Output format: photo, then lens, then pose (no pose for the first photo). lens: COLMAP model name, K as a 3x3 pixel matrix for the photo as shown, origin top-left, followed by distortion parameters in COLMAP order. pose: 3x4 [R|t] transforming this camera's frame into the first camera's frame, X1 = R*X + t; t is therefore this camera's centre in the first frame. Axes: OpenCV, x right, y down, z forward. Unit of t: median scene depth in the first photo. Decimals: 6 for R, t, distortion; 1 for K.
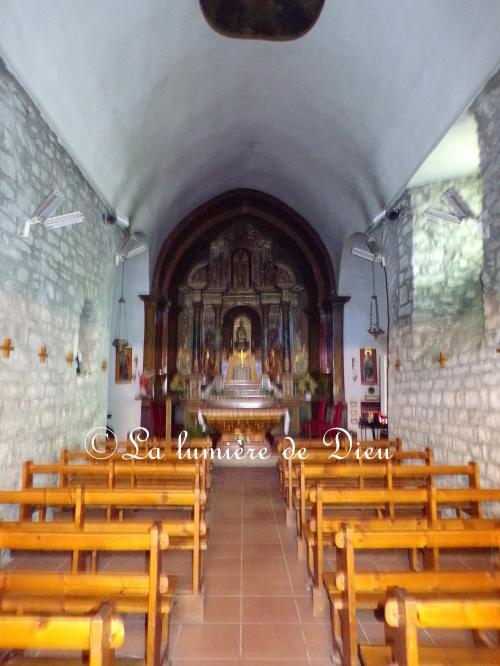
lens RADIAL K [[429.5, 0, 245.7], [0, 429.5, 334.8], [0, 0, 1]] dist [-0.005172, 0.000278]
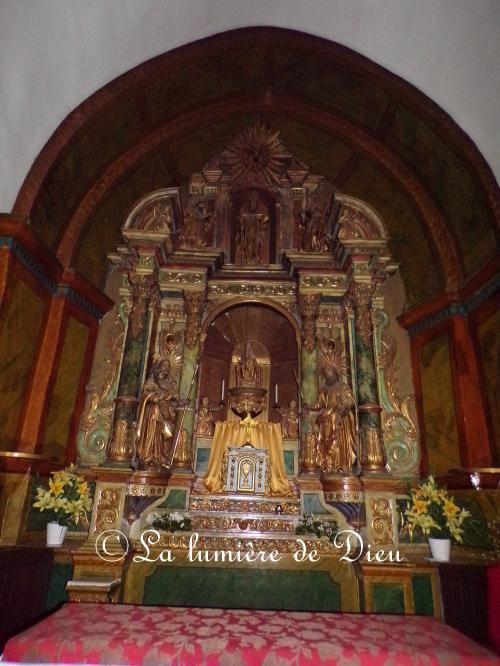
lens RADIAL K [[429.5, 0, 245.7], [0, 429.5, 334.8], [0, 0, 1]] dist [-0.005172, 0.000278]
pose [[0.999193, 0.038723, -0.010684, -0.010305], [-0.040161, 0.968347, -0.246356, 0.069923], [0.000806, 0.246587, 0.969120, 0.617565]]
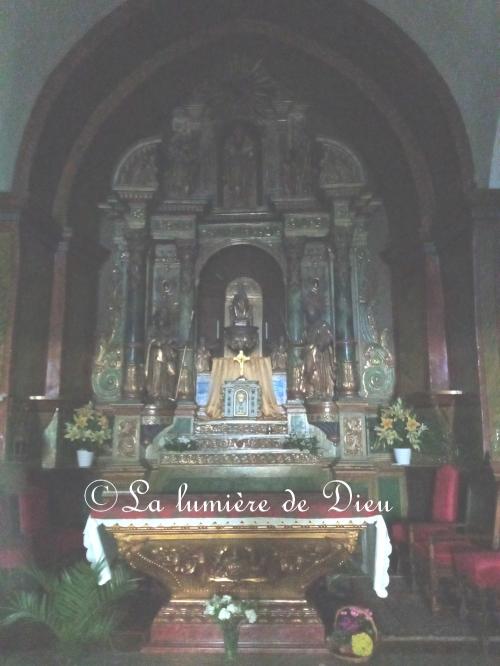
lens RADIAL K [[514.9, 0, 250.0], [0, 514.9, 333.0], [0, 0, 1]] dist [0.109884, -0.190604]
pose [[0.999820, -0.006060, -0.017984, 0.009430], [0.005118, 0.998636, -0.051961, 0.052350], [0.018274, 0.051859, 0.998487, 0.485086]]
